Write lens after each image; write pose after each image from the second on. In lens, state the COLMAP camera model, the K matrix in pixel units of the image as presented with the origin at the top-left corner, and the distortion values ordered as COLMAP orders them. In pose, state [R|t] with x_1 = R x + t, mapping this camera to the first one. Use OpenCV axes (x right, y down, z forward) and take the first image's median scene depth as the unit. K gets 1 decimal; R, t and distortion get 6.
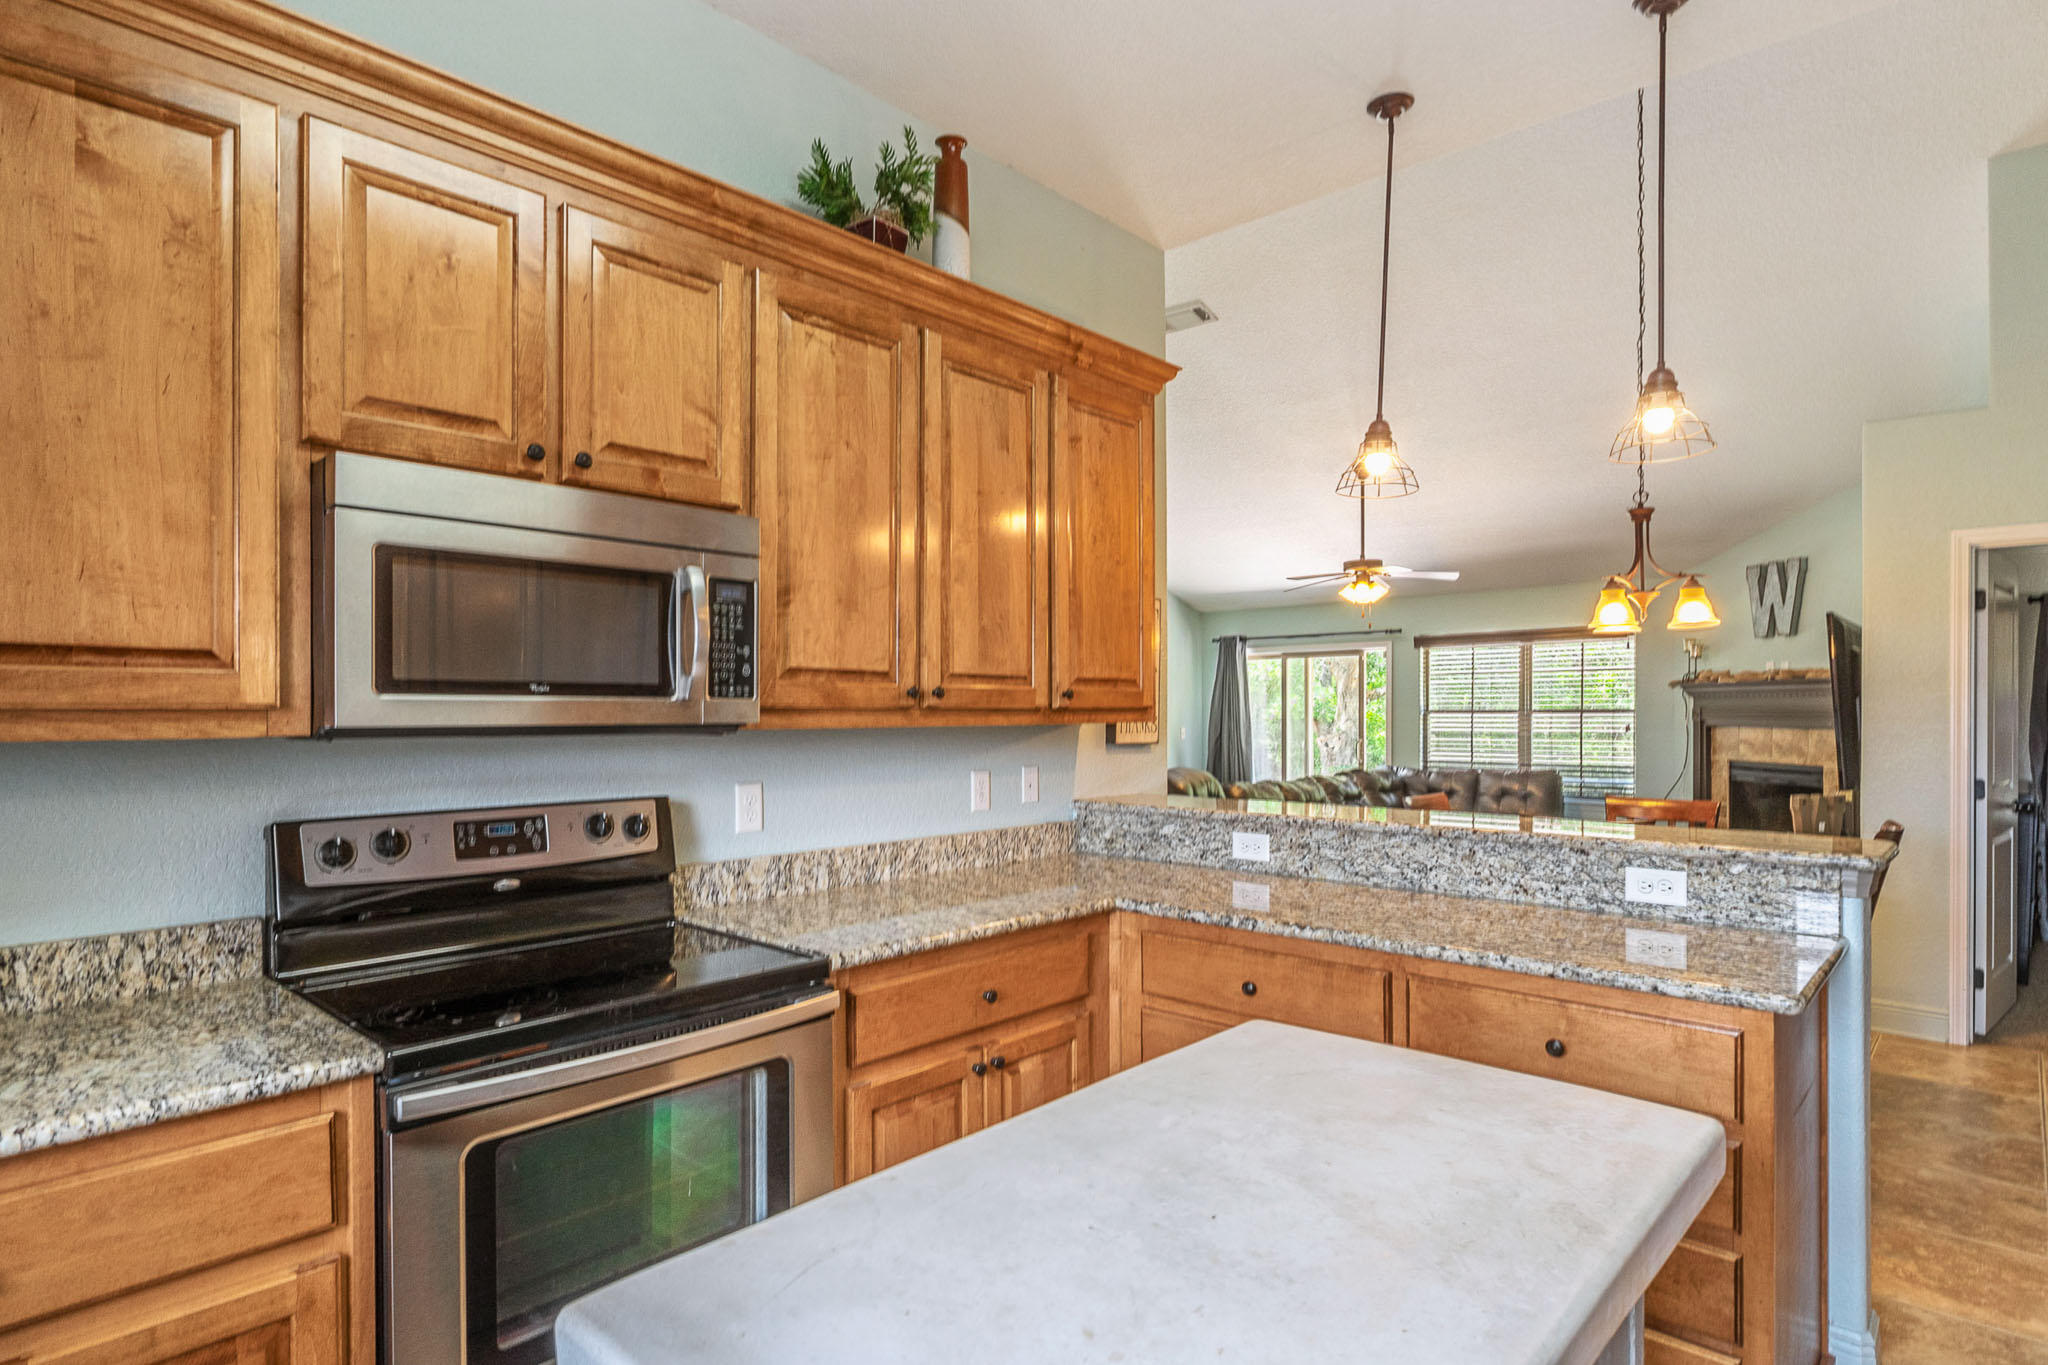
lens RADIAL K [[1089.2, 0, 1018.7], [0, 1089.2, 709.7], [0, 0, 1]] dist [-0.003131, -0.000999]
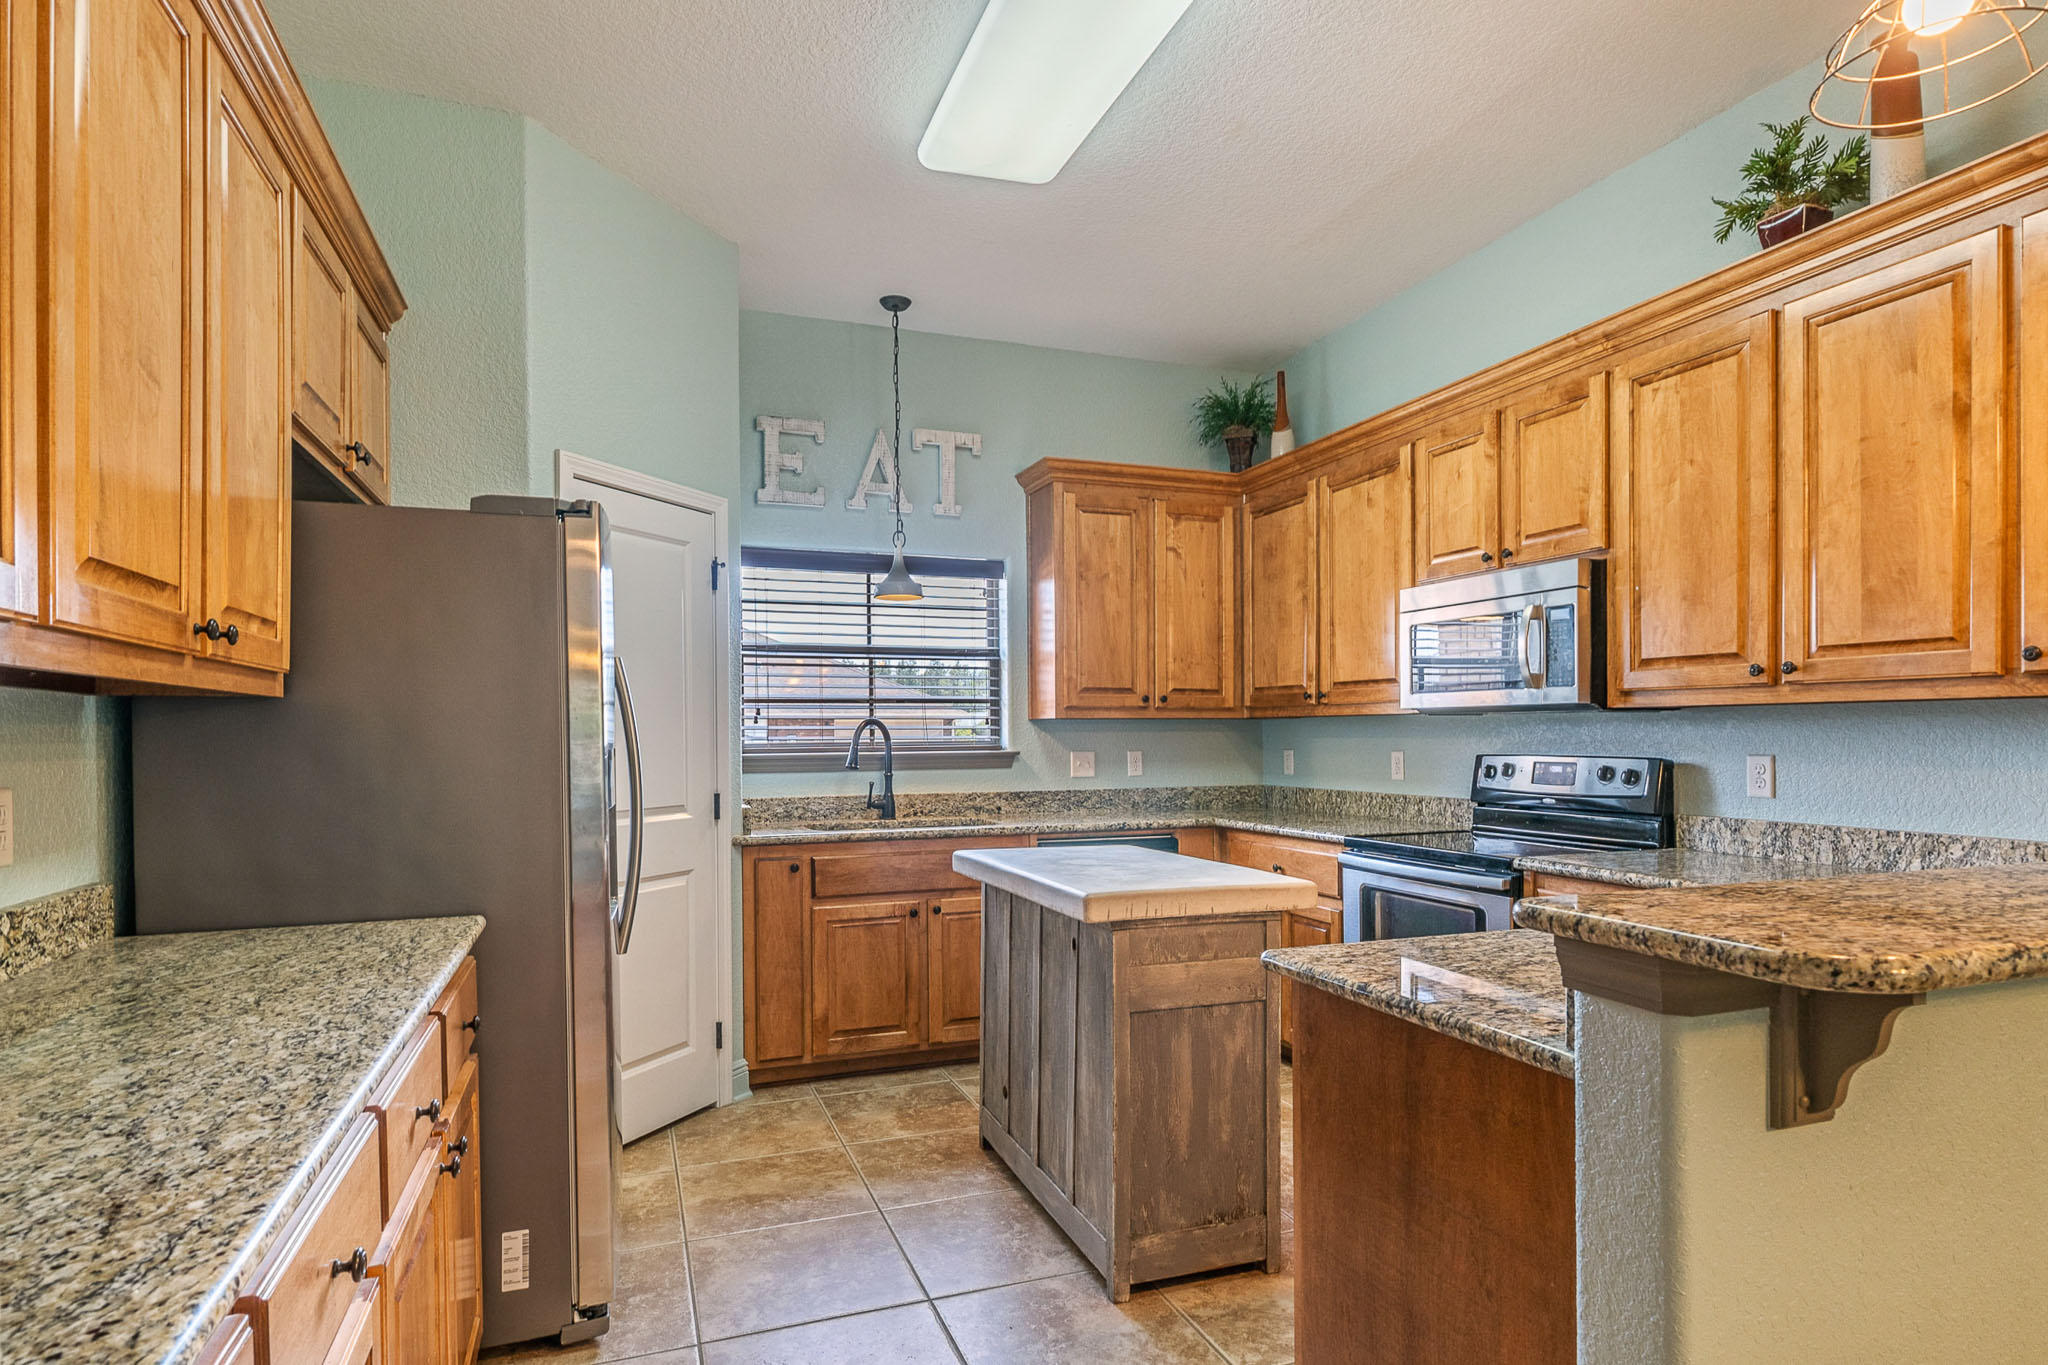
lens RADIAL K [[1092.1, 0, 1018.1], [0, 1092.1, 728.8], [0, 0, 1]] dist [-0.004890, -0.000031]
pose [[-0.455480, 0.000465, -0.890246, 0.999421], [0.006847, 0.999972, -0.002981, 0.033420], [0.890220, -0.007454, -0.455471, 0.733740]]
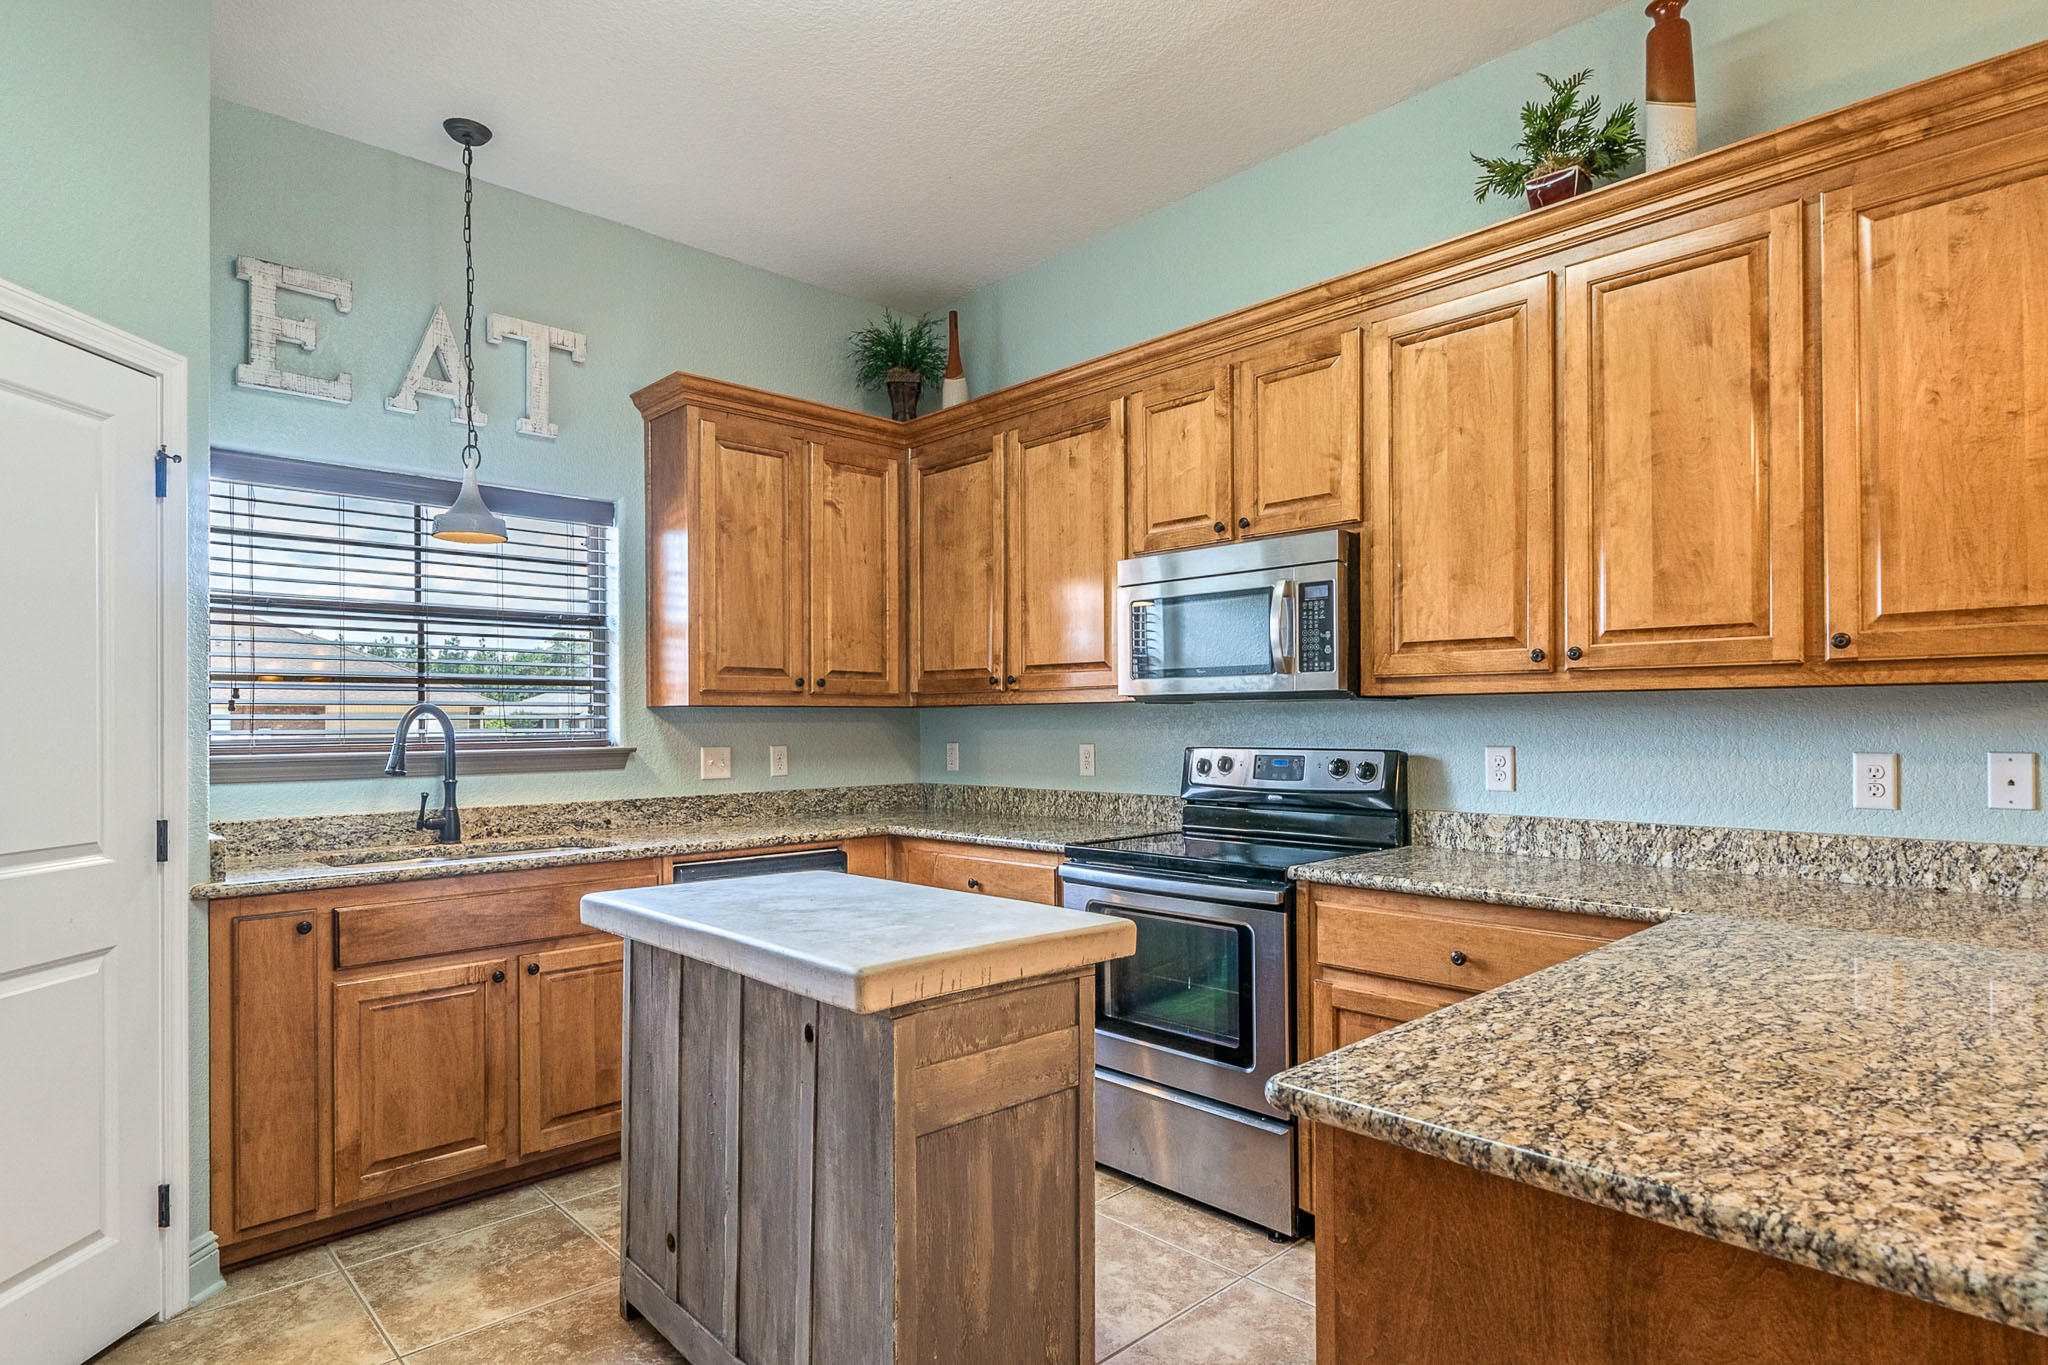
lens RADIAL K [[1089.2, 0, 1018.7], [0, 1089.2, 709.7], [0, 0, 1]] dist [-0.003131, -0.000999]
pose [[-0.069104, -0.009003, -0.997569, 0.780936], [0.006724, 0.999932, -0.009490, 0.033203], [0.997587, -0.007363, -0.069039, 0.525460]]
